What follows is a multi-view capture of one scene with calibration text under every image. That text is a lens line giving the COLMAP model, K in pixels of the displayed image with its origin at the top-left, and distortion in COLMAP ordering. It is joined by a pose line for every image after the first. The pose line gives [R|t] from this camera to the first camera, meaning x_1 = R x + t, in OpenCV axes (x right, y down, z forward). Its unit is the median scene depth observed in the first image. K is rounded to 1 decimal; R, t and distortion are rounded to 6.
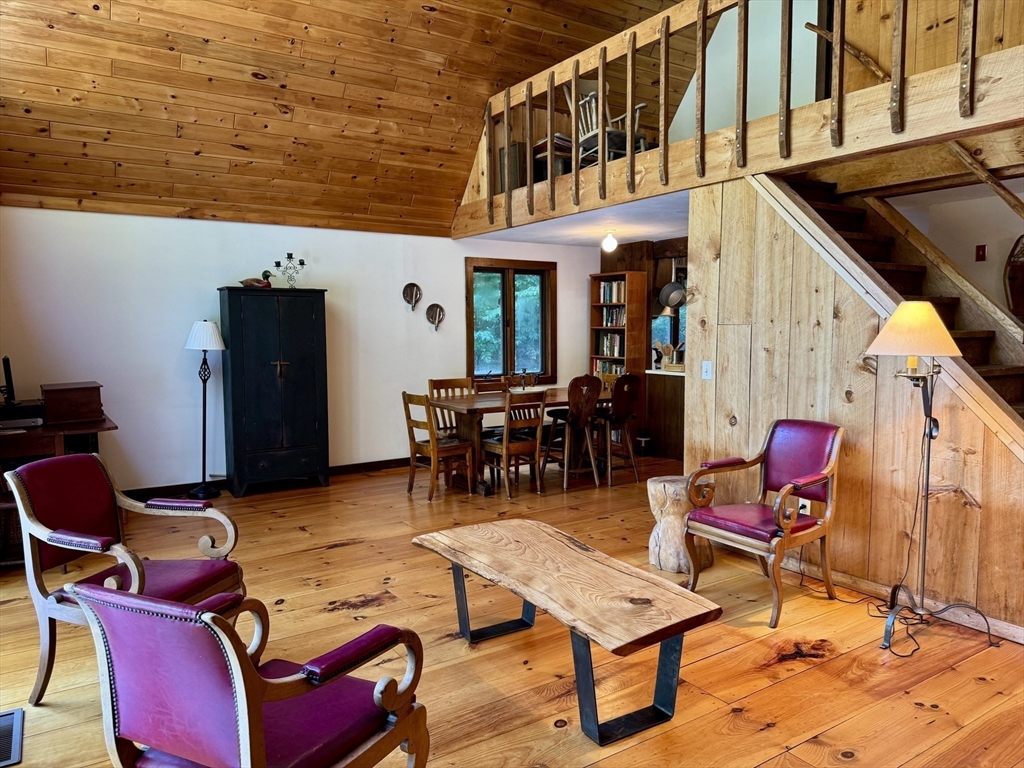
lens RADIAL K [[715.5, 0, 513.8], [0, 715.5, 396.7], [0, 0, 1]] dist [0.041025, -0.046796]
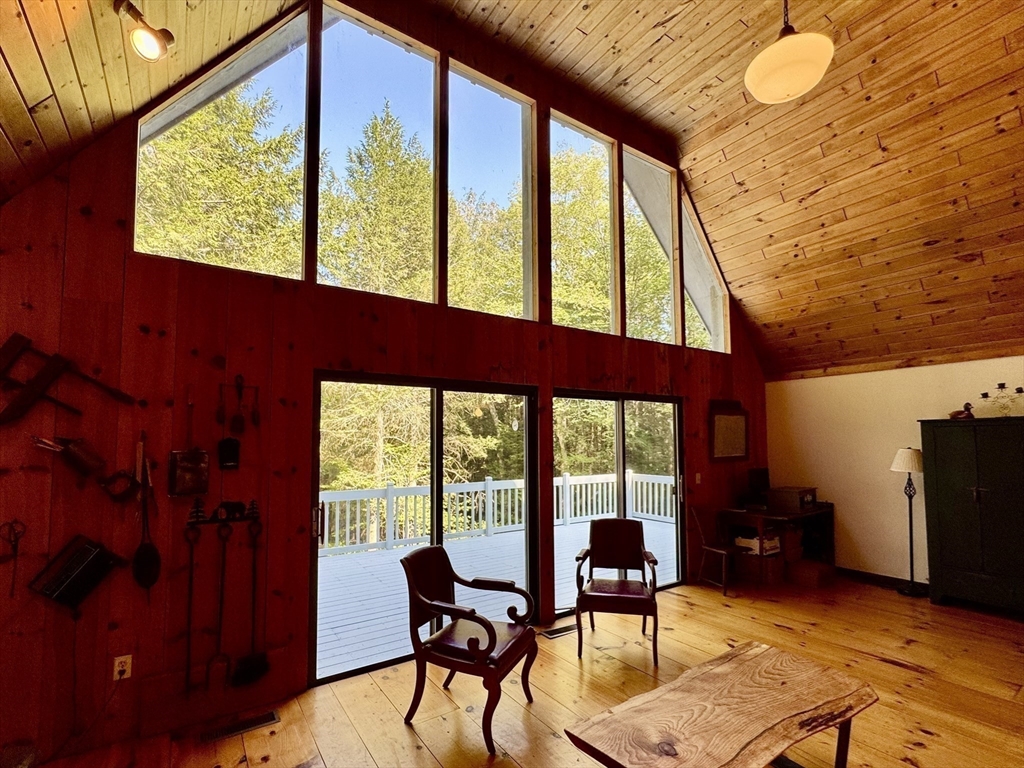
lens RADIAL K [[475.5, 0, 509.7], [0, 475.5, 418.3], [0, 0, 1]] dist [-0.003143, -0.000623]
pose [[0.015822, -0.044194, -0.998898, 0.475704], [-0.092905, 0.994636, -0.045477, -0.071794], [0.995549, 0.093522, 0.011631, 0.396787]]
